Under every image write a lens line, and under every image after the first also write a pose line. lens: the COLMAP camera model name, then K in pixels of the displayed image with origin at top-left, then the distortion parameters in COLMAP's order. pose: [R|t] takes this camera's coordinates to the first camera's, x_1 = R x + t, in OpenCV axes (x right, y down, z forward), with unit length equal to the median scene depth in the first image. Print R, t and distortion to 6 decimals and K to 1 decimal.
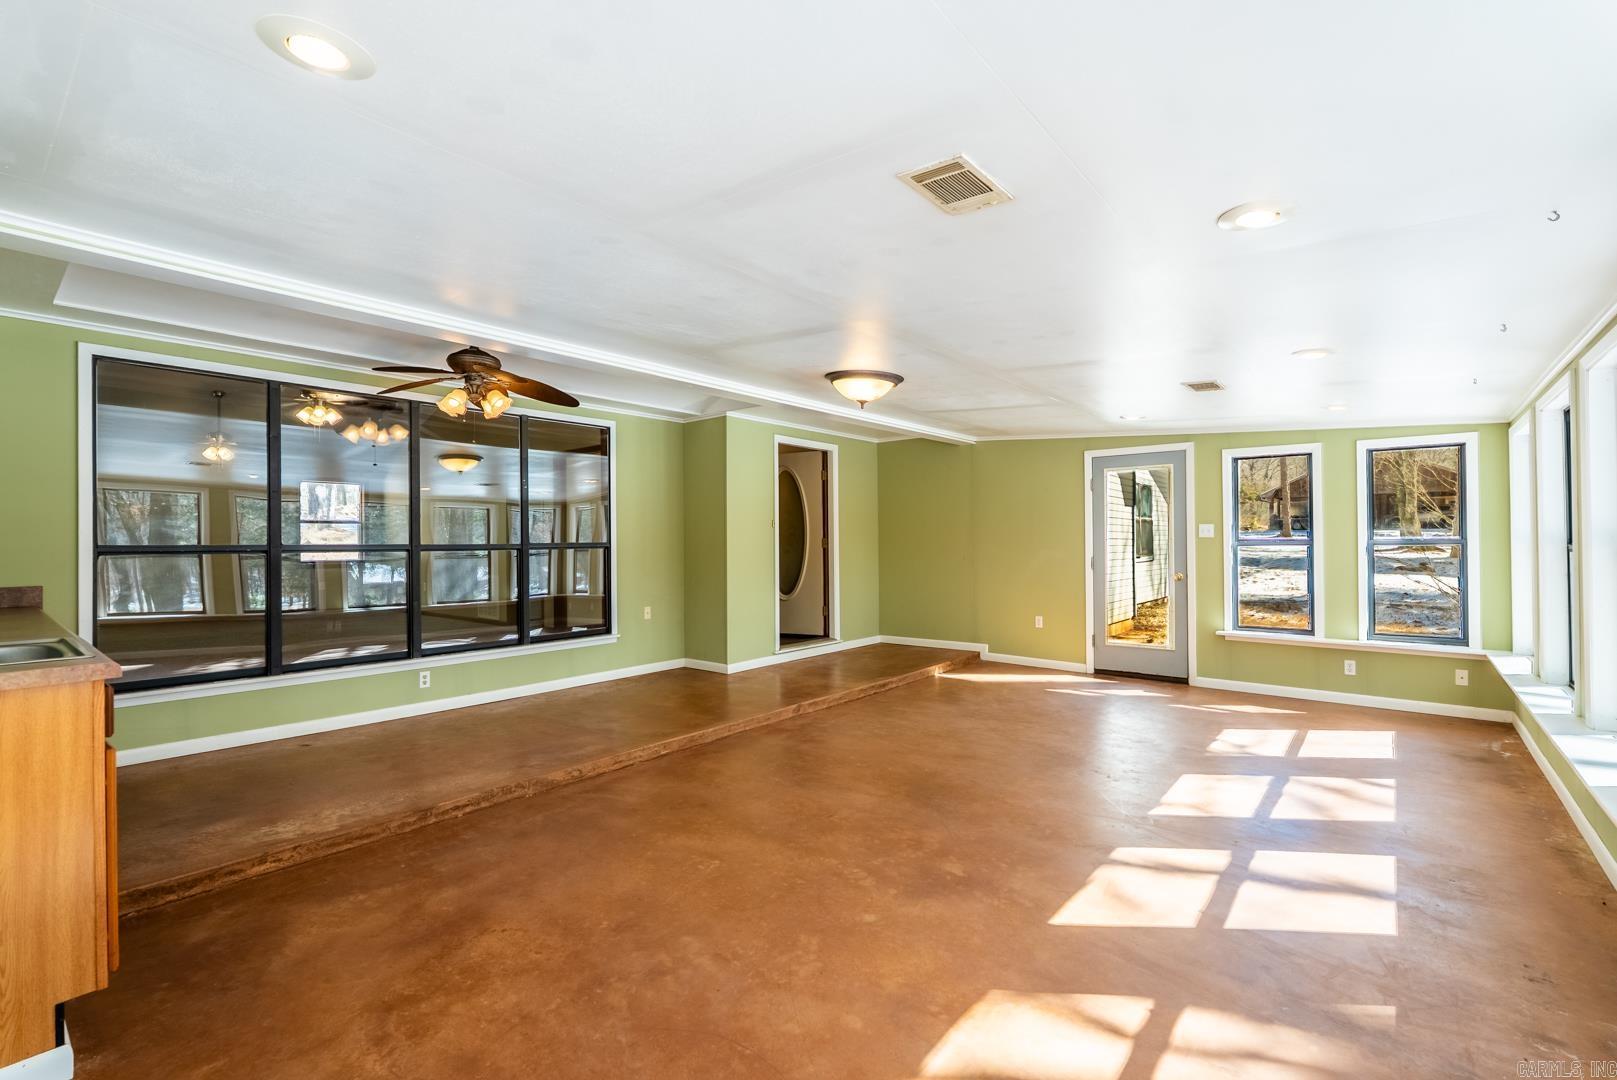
lens RADIAL K [[727.7, 0, 805.9], [0, 727.7, 535.8], [0, 0, 1]] dist [0.000562, 0.000020]
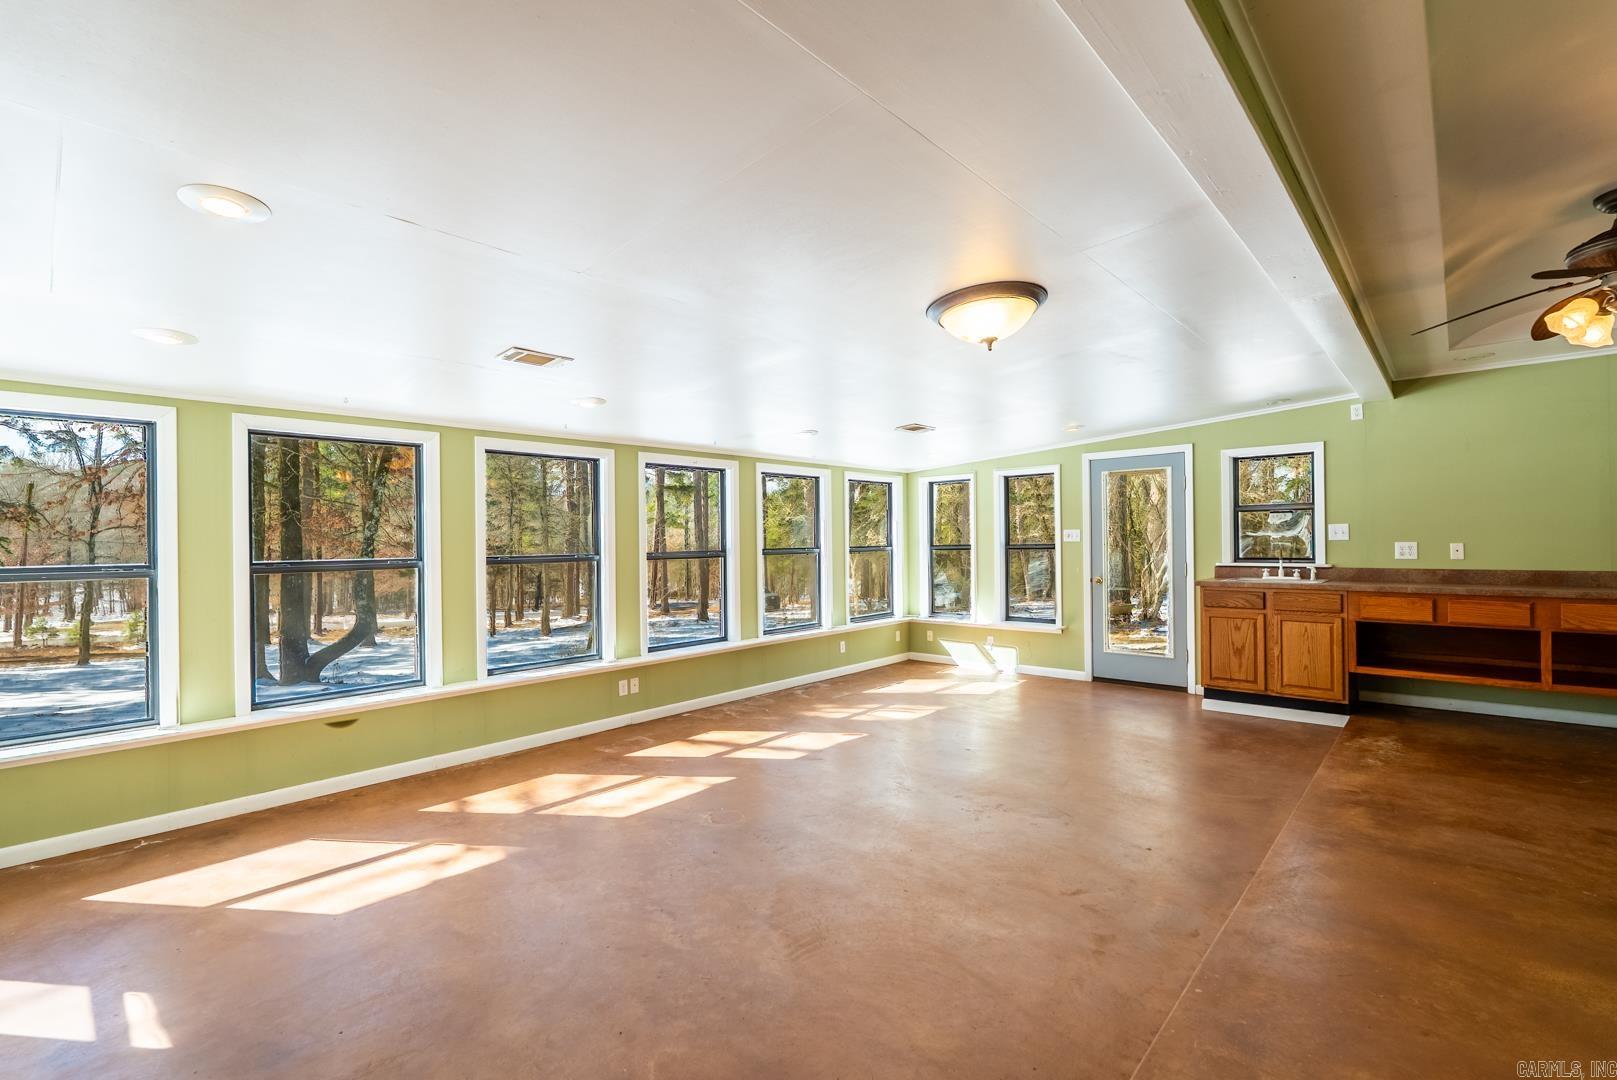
lens RADIAL K [[727.7, 0, 811.3], [0, 727.7, 538.9], [0, 0, 1]] dist [0.000562, 0.000020]
pose [[-0.997855, 0.019141, 0.062600, 0.258082], [0.019123, 0.999817, -0.000886, -0.017337], [-0.062606, 0.000313, -0.998038, 2.201894]]
